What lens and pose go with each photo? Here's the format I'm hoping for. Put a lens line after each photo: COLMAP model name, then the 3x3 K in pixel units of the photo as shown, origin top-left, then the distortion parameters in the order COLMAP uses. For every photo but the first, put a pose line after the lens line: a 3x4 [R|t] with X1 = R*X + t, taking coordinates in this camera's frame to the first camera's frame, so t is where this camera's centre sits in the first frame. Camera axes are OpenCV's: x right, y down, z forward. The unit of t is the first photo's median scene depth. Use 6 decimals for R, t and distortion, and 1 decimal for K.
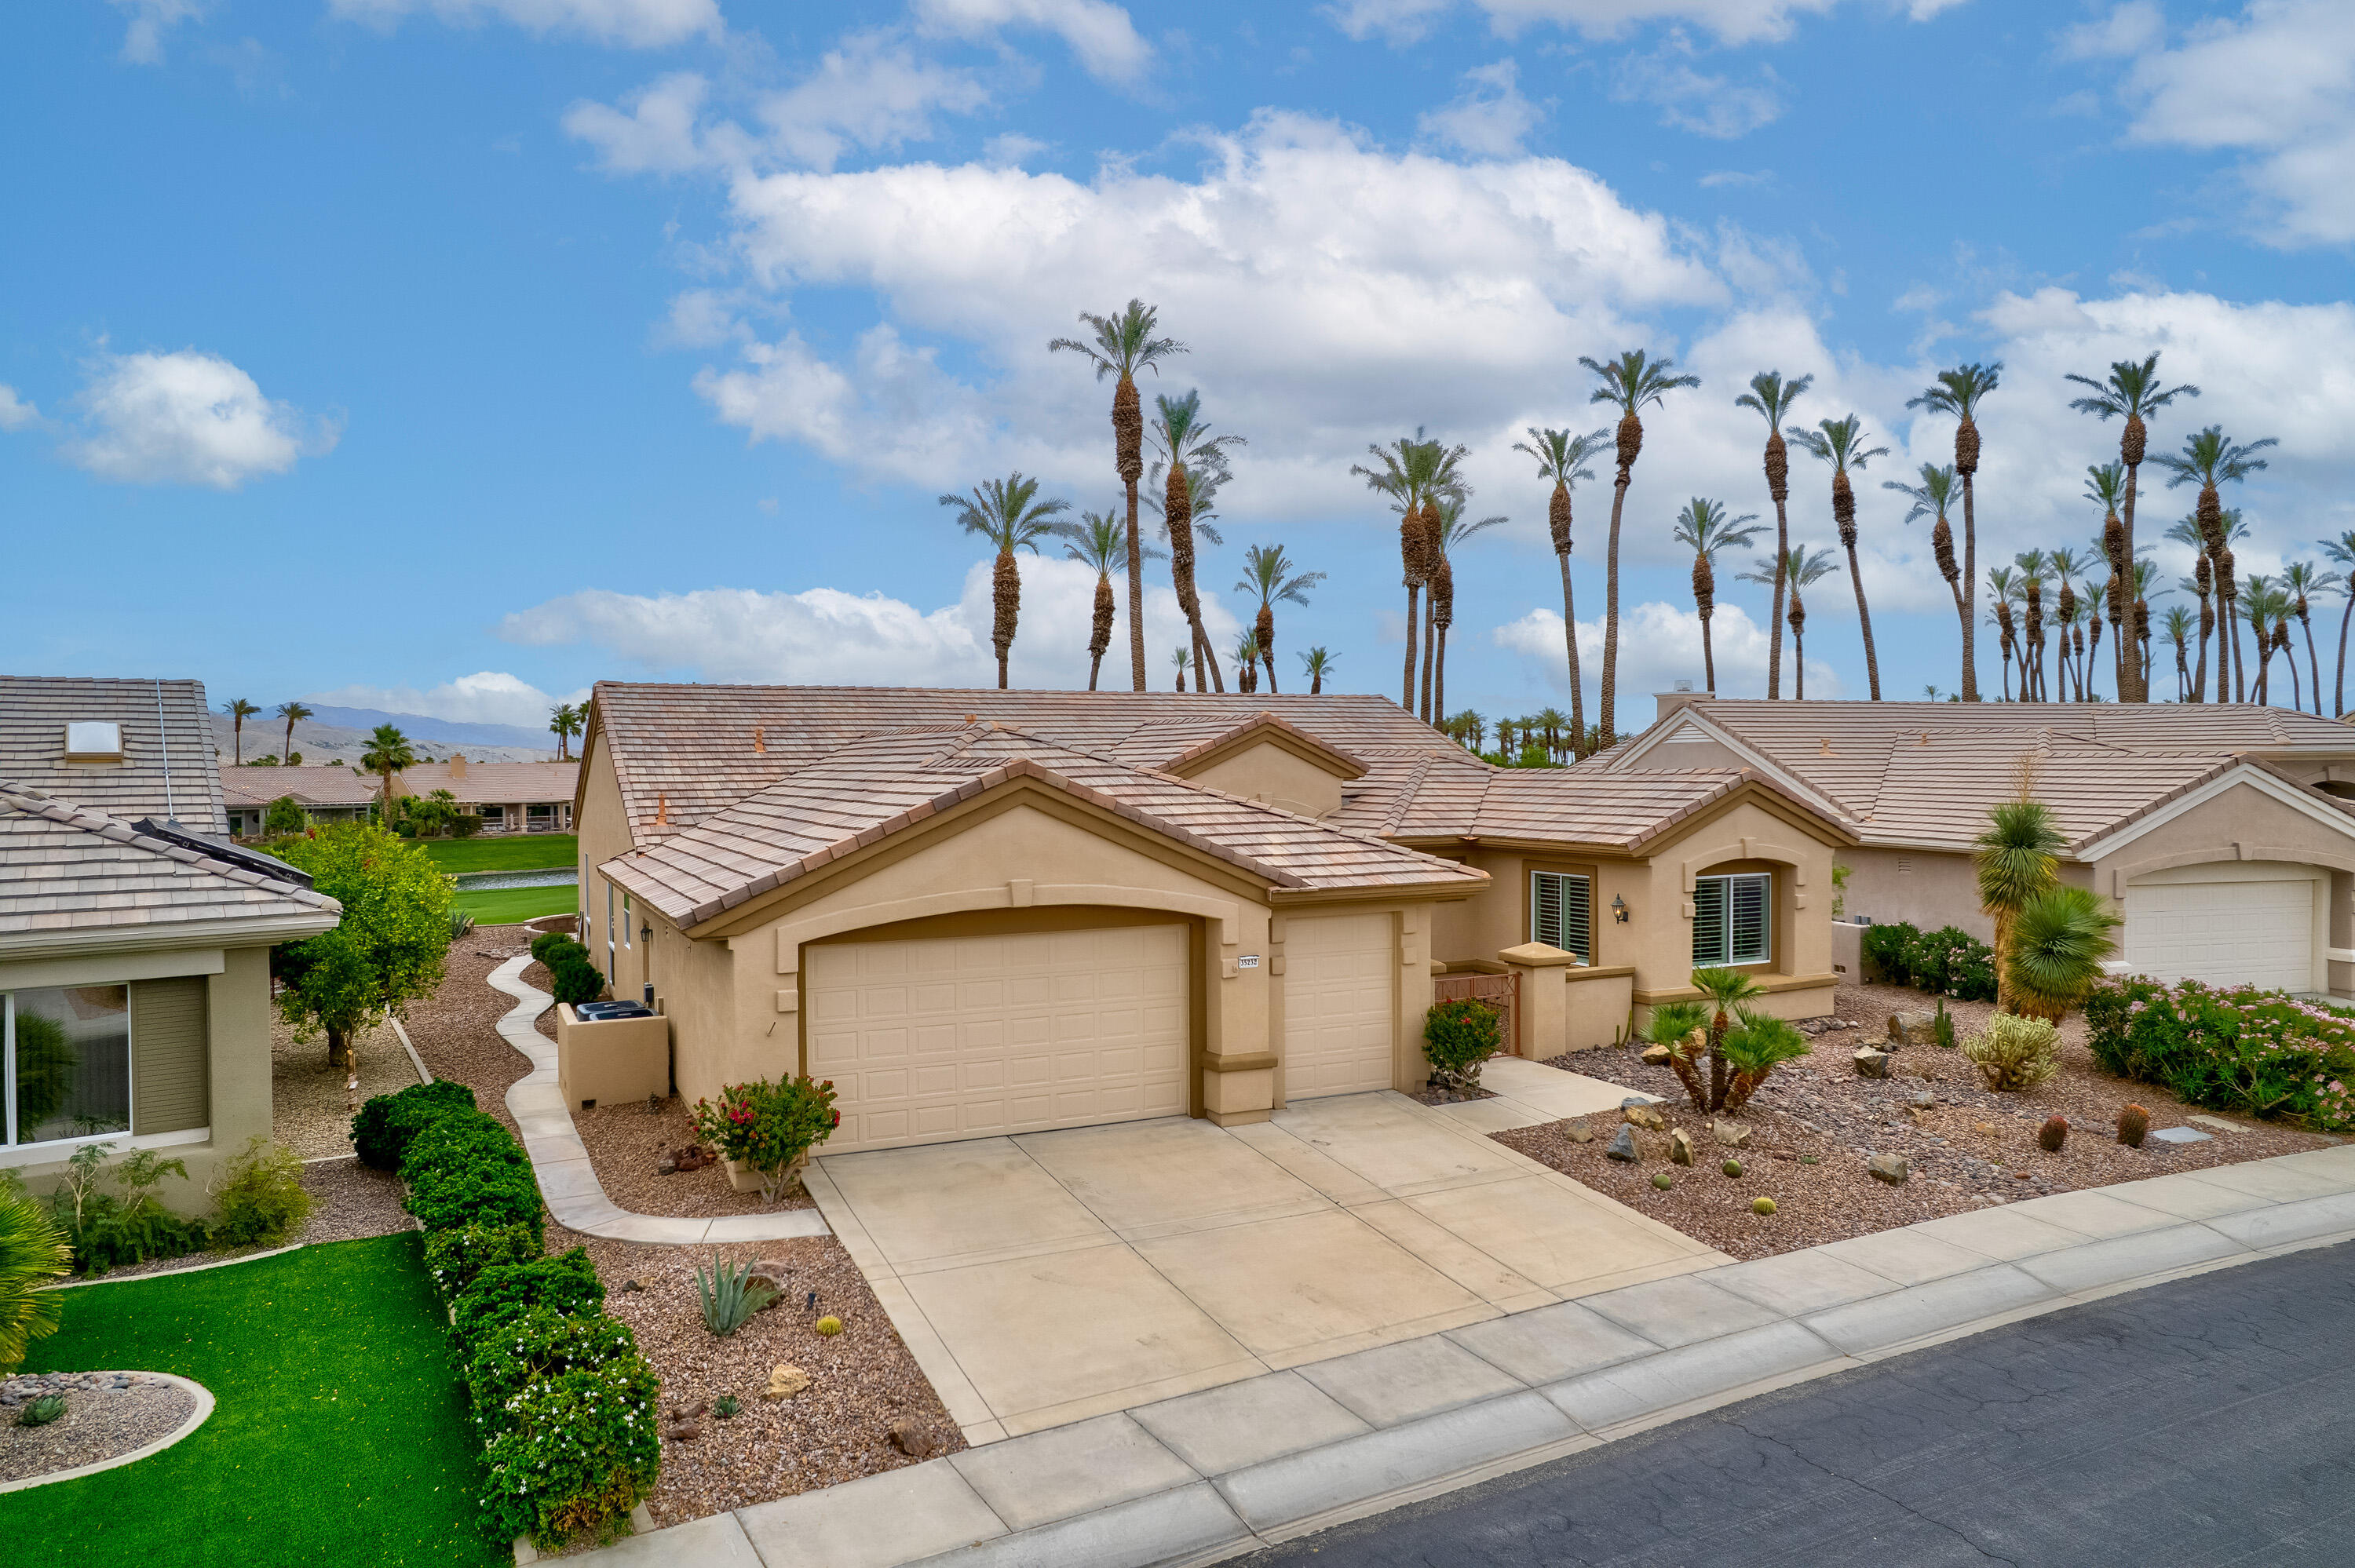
lens RADIAL K [[1504.8, 0, 1185.0], [0, 1504.8, 785.5], [0, 0, 1]] dist [-0.073861, 0.065909]
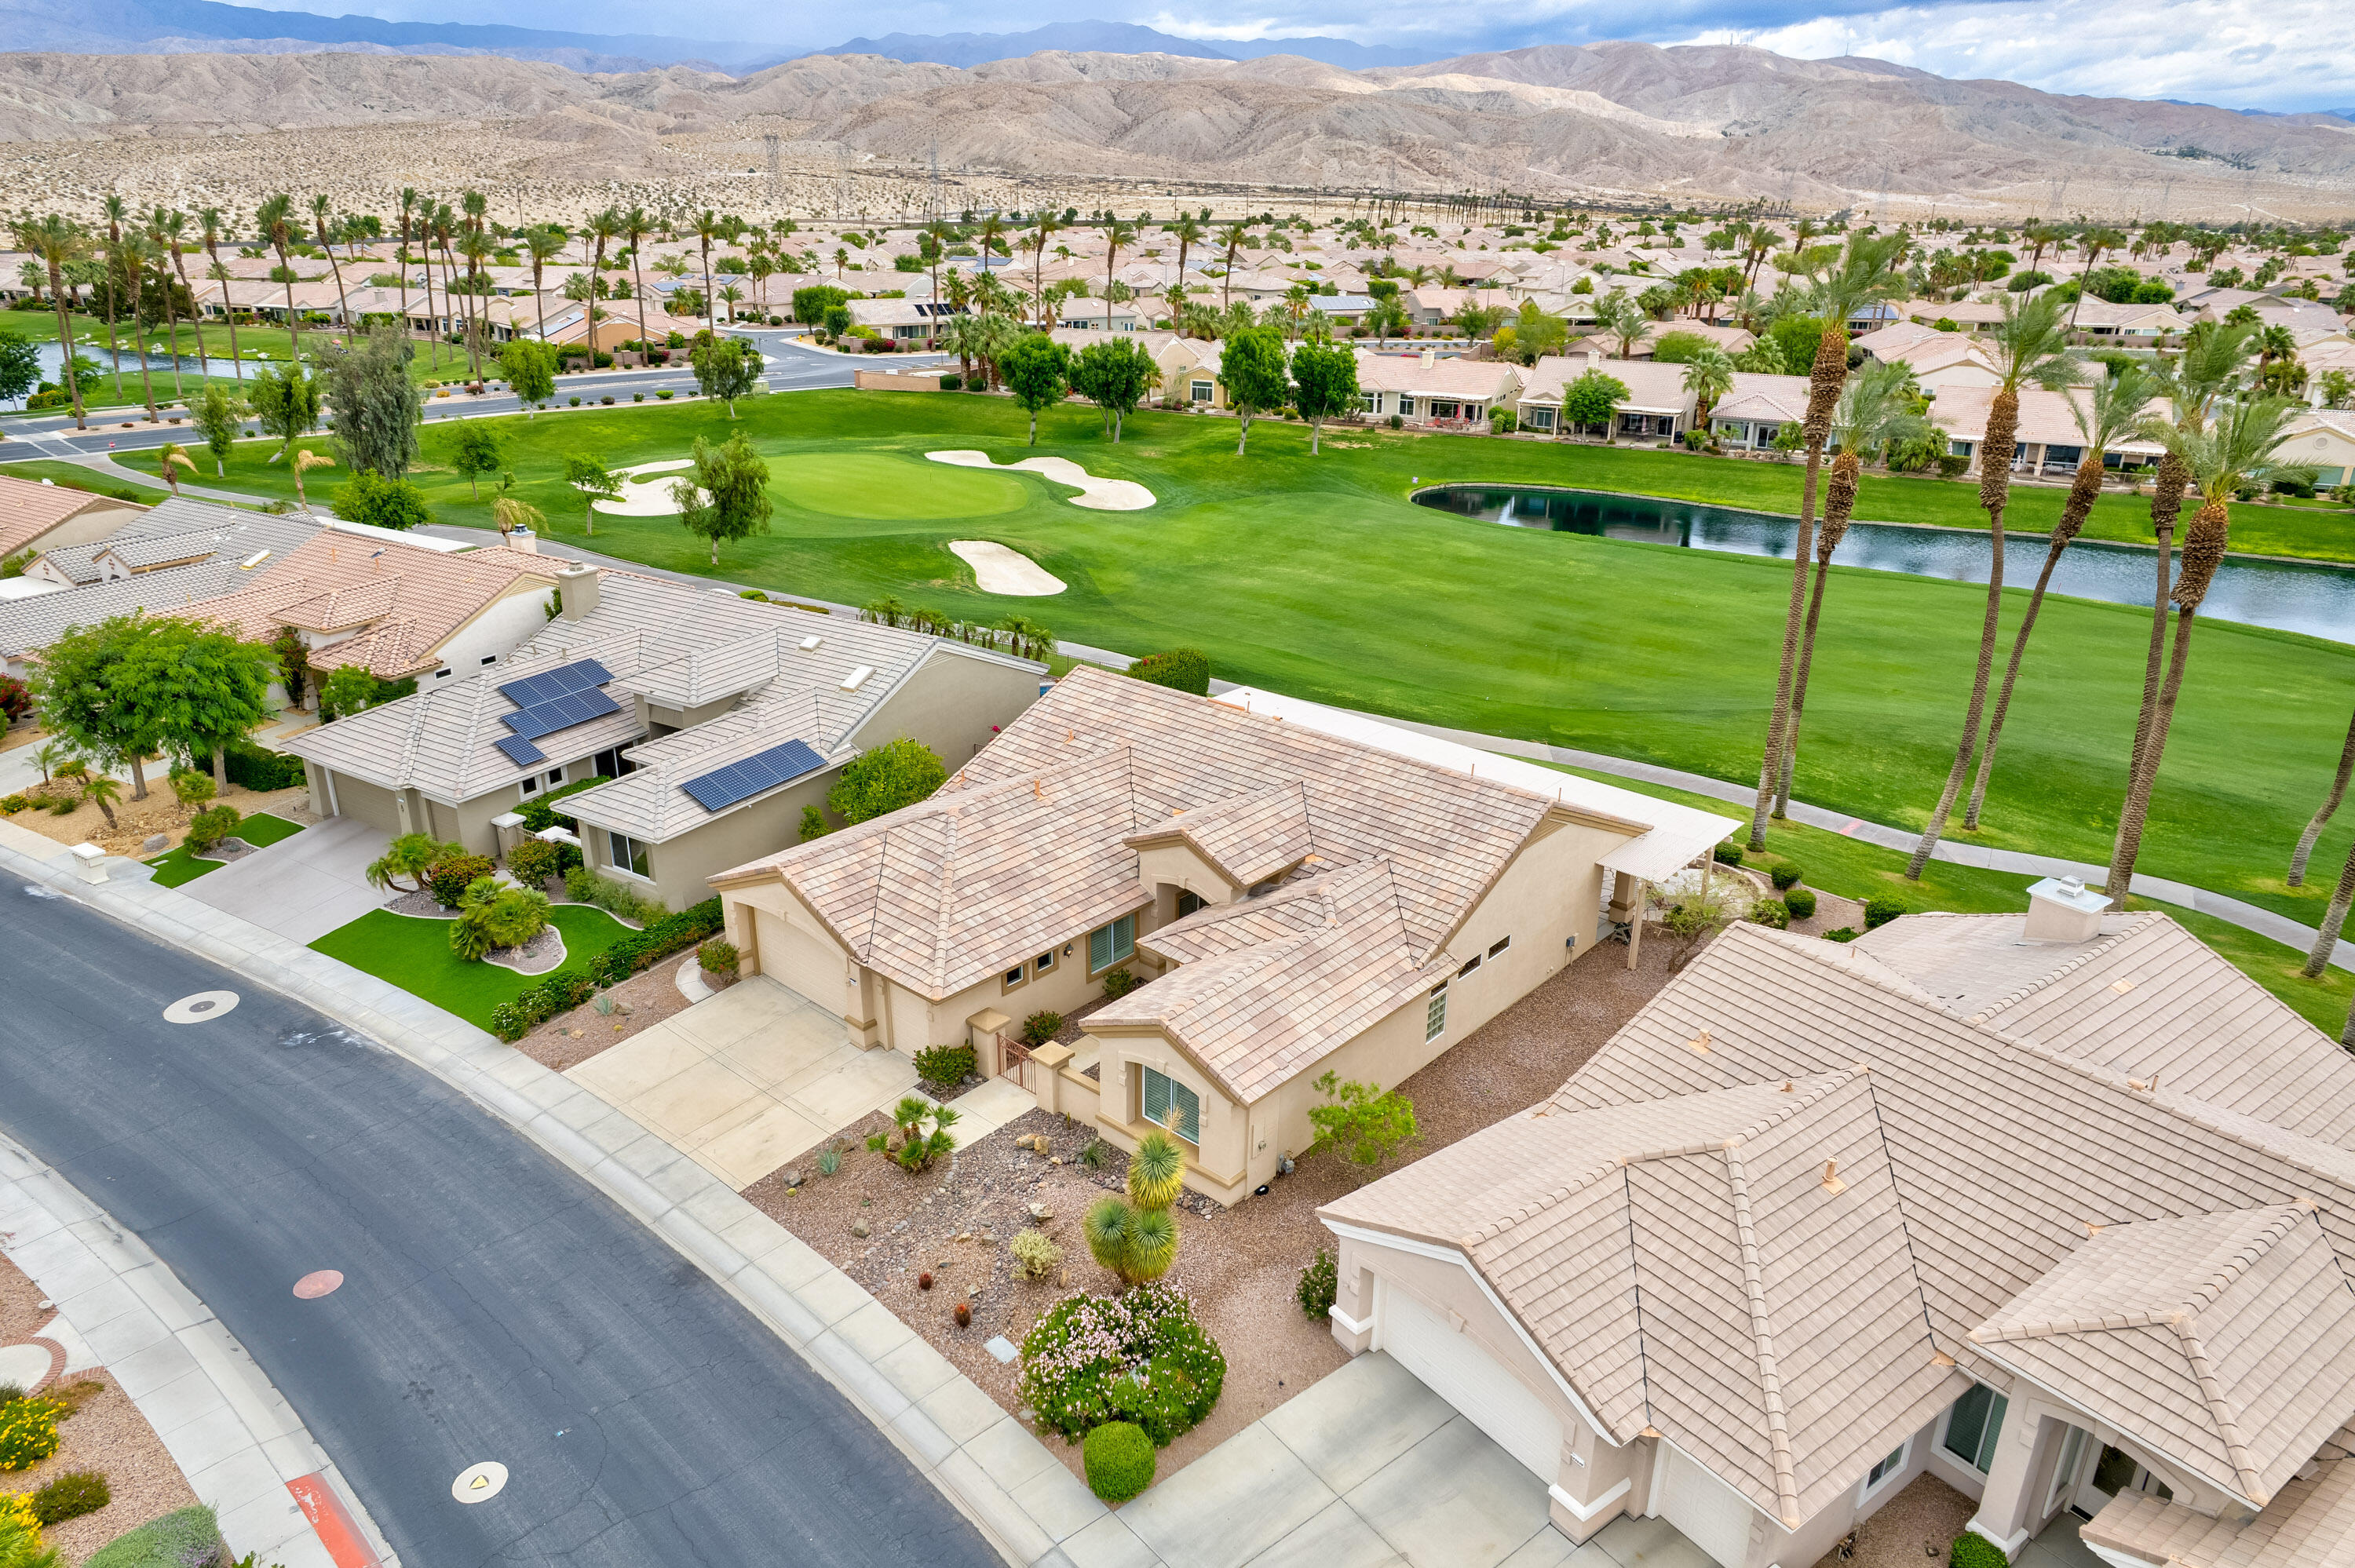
lens RADIAL K [[1557.1, 0, 1149.7], [0, 1557.1, 780.1], [0, 0, 1]] dist [-0.074920, 0.068650]
pose [[0.360487, 0.347246, -0.865719, 2.154803], [-0.019527, 0.930728, 0.365190, -1.036447], [0.932560, -0.114741, 0.342296, 0.717142]]
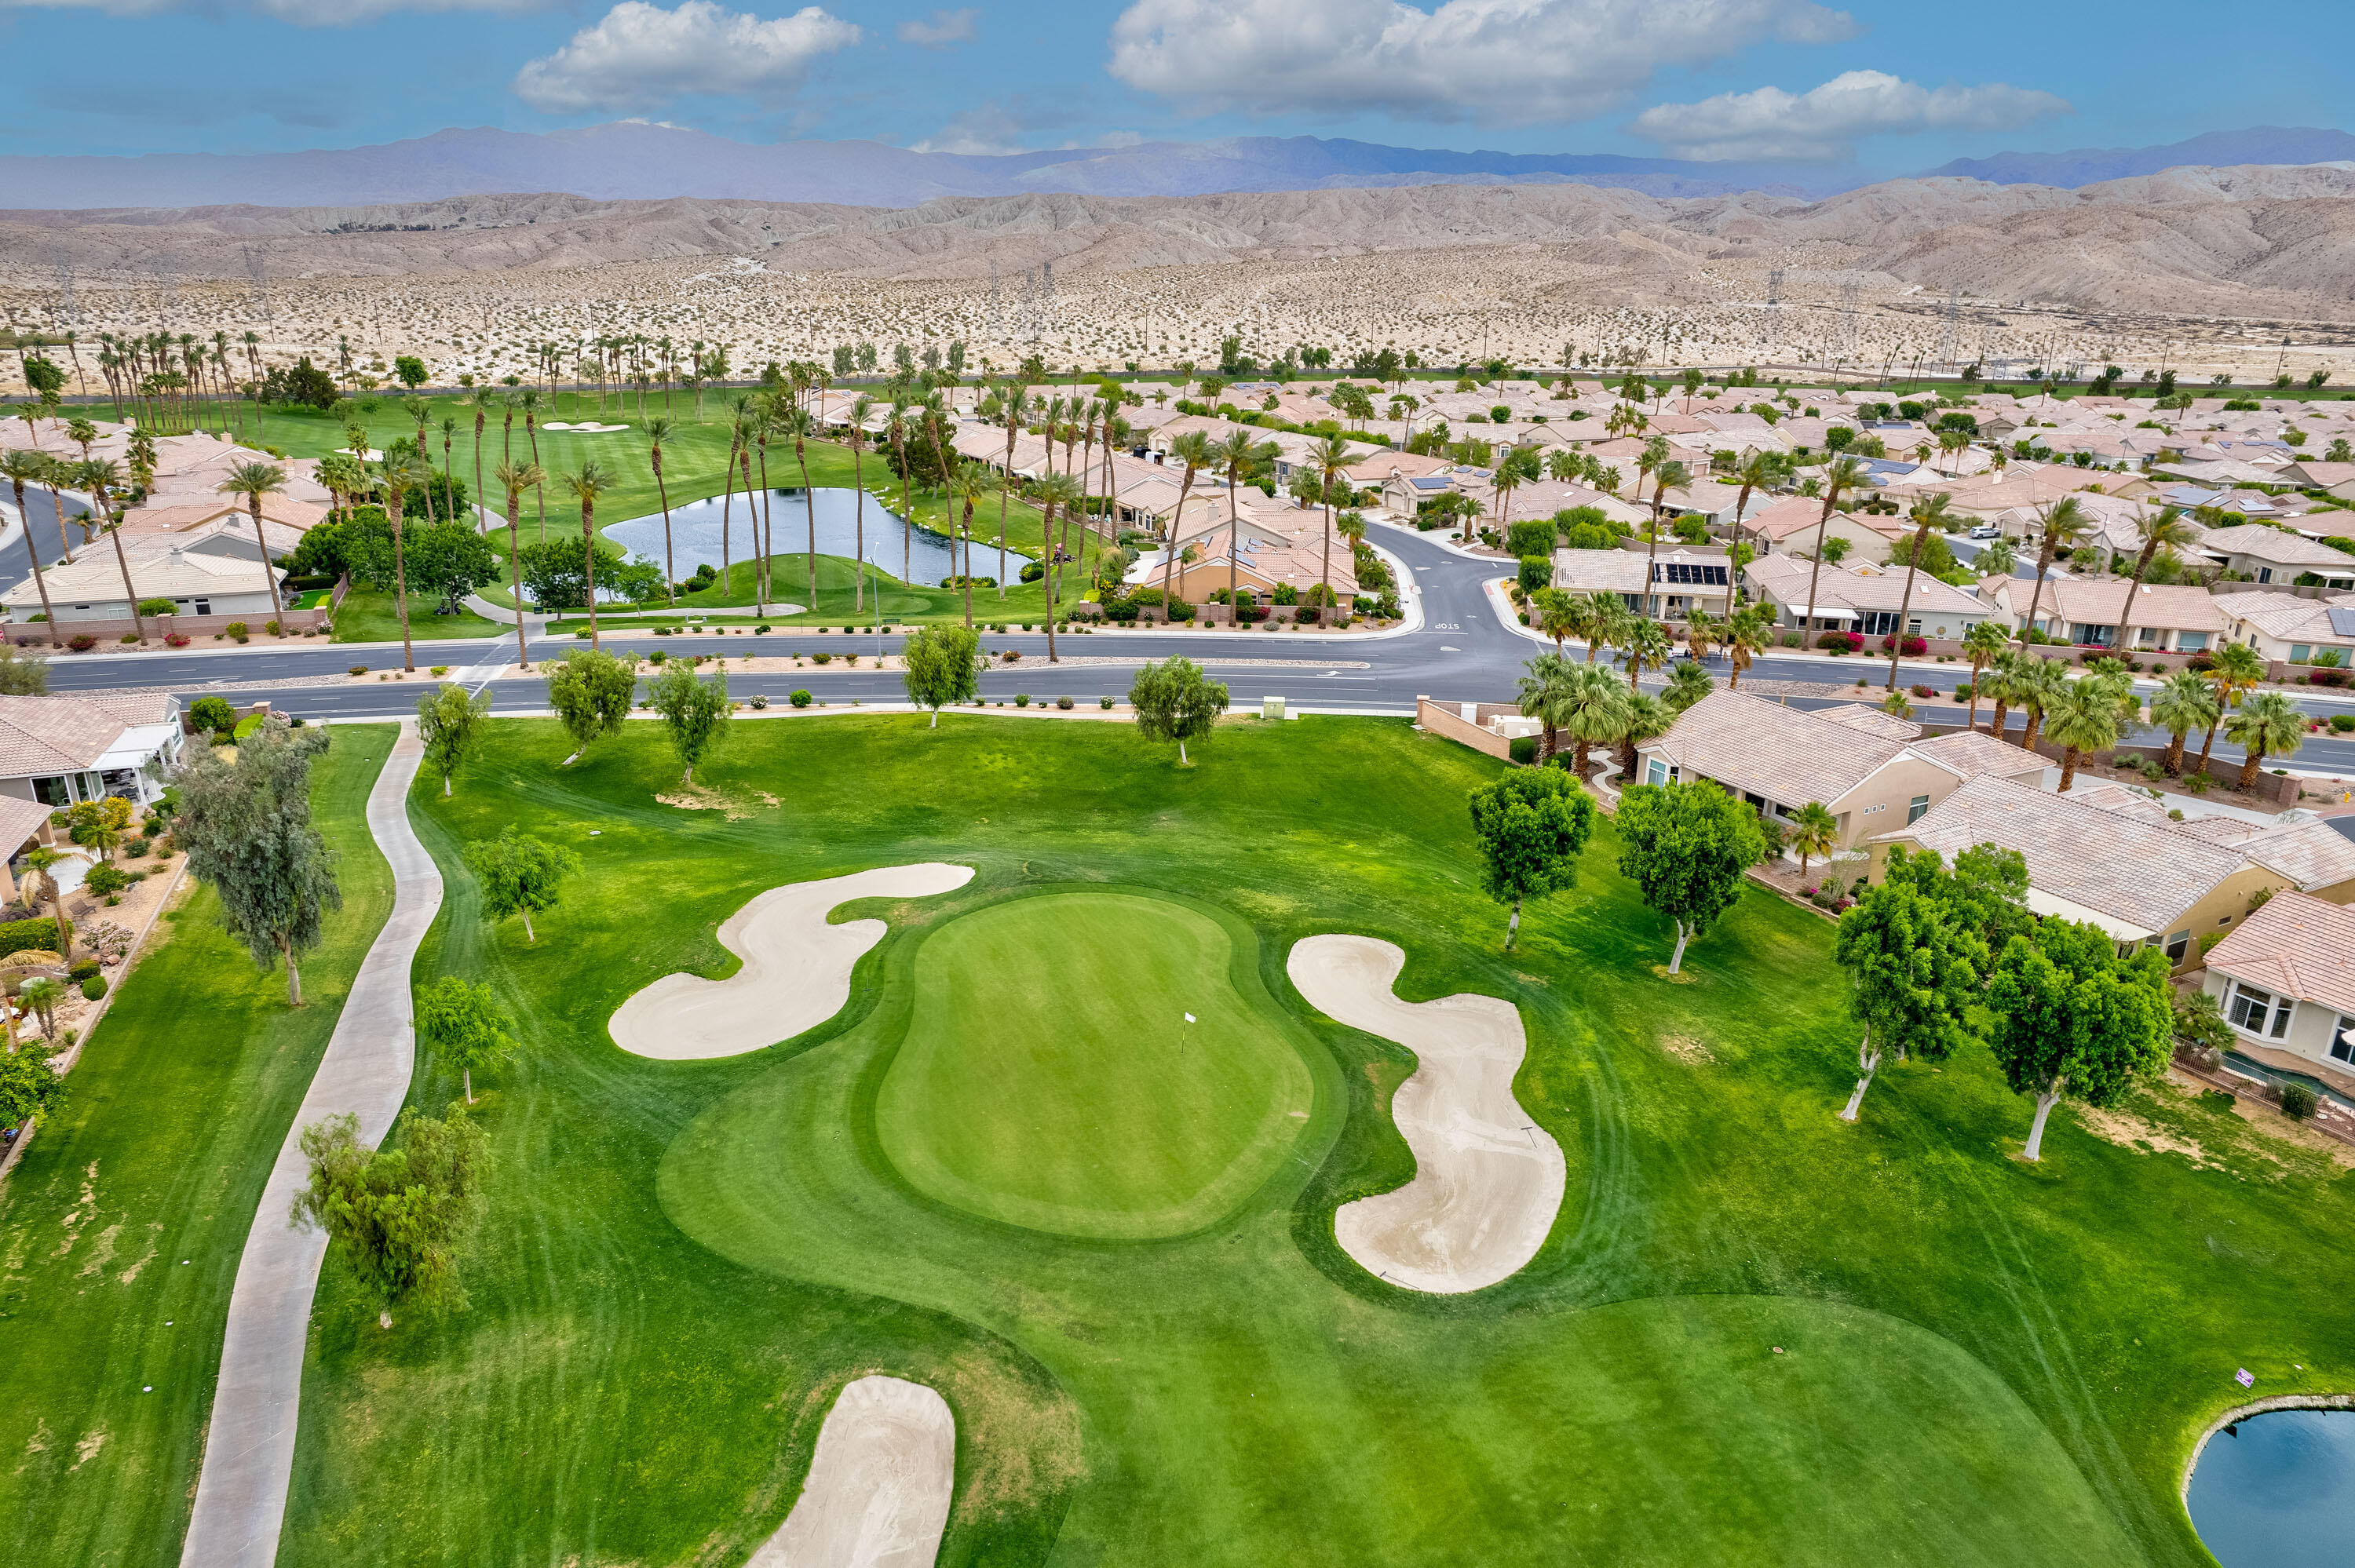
lens RADIAL K [[1506.0, 0, 1183.8], [0, 1506.0, 788.7], [0, 0, 1]] dist [-0.077706, 0.071214]
pose [[-0.252683, 0.312748, -0.915609, -1.808926], [-0.024364, 0.943961, 0.329156, -1.616931], [0.967242, 0.105480, -0.230903, 3.331797]]
